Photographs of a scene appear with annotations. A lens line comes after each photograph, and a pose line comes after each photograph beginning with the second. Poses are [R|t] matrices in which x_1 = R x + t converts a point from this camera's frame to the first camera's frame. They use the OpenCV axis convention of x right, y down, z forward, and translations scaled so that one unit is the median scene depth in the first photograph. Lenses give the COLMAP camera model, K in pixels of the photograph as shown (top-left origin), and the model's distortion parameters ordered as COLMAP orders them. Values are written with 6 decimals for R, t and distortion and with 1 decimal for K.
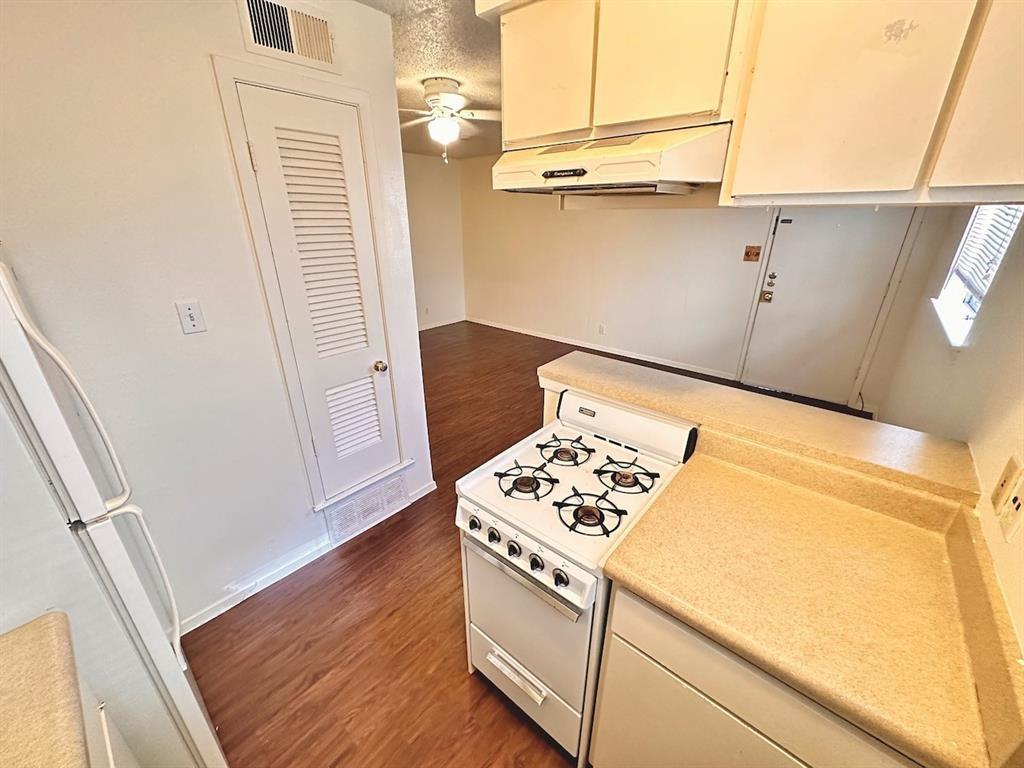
lens RADIAL K [[406.6, 0, 512.0], [0, 406.6, 384.0], [0, 0, 1]] dist [-0.000174, -0.000060]
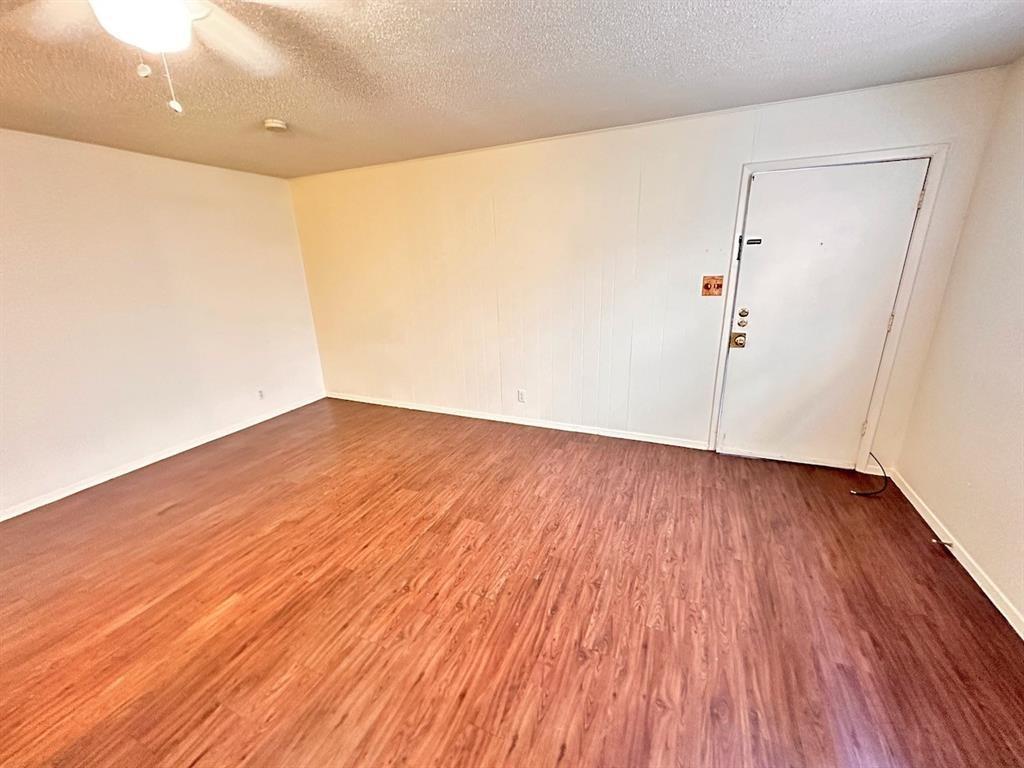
lens RADIAL K [[406.6, 0, 512.0], [0, 406.6, 384.0], [0, 0, 1]] dist [-0.000174, -0.000060]
pose [[0.956840, -0.117403, 0.265845, 0.013126], [0.142717, 0.986691, -0.077929, -0.136600], [-0.253157, 0.112506, 0.960861, 0.391863]]
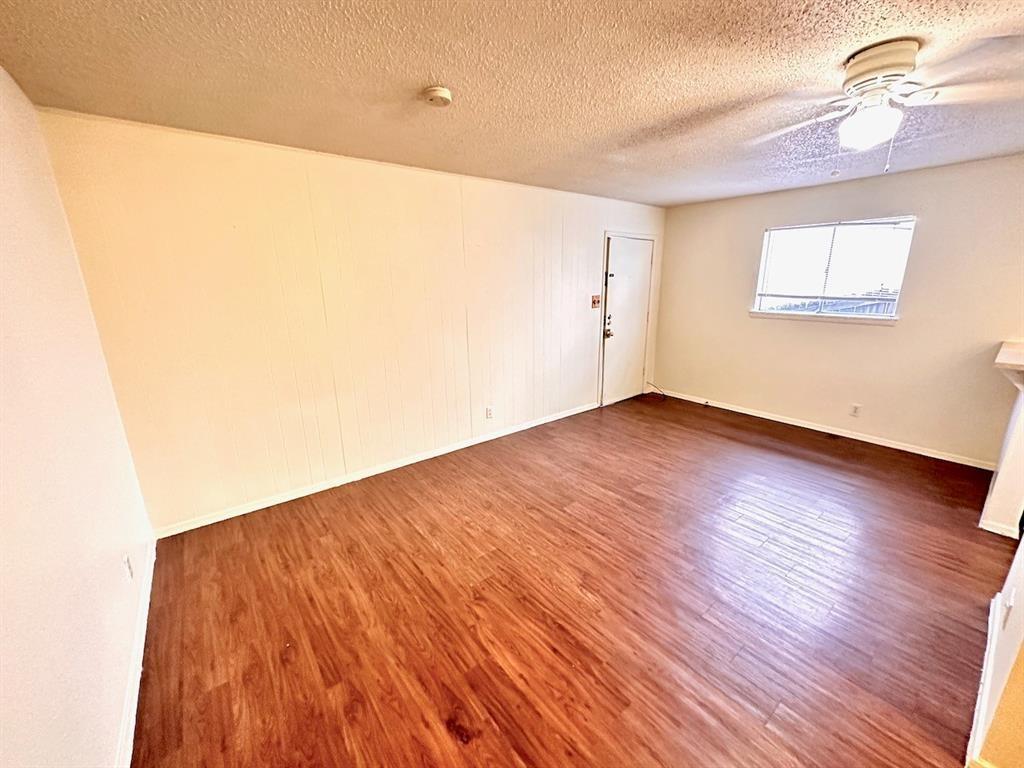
lens RADIAL K [[406.6, 0, 512.0], [0, 406.6, 384.0], [0, 0, 1]] dist [-0.000174, -0.000060]
pose [[0.192280, -0.247384, 0.949647, -0.656953], [0.388146, 0.907964, 0.157935, -0.387623], [-0.901317, 0.338234, 0.270604, 0.985136]]
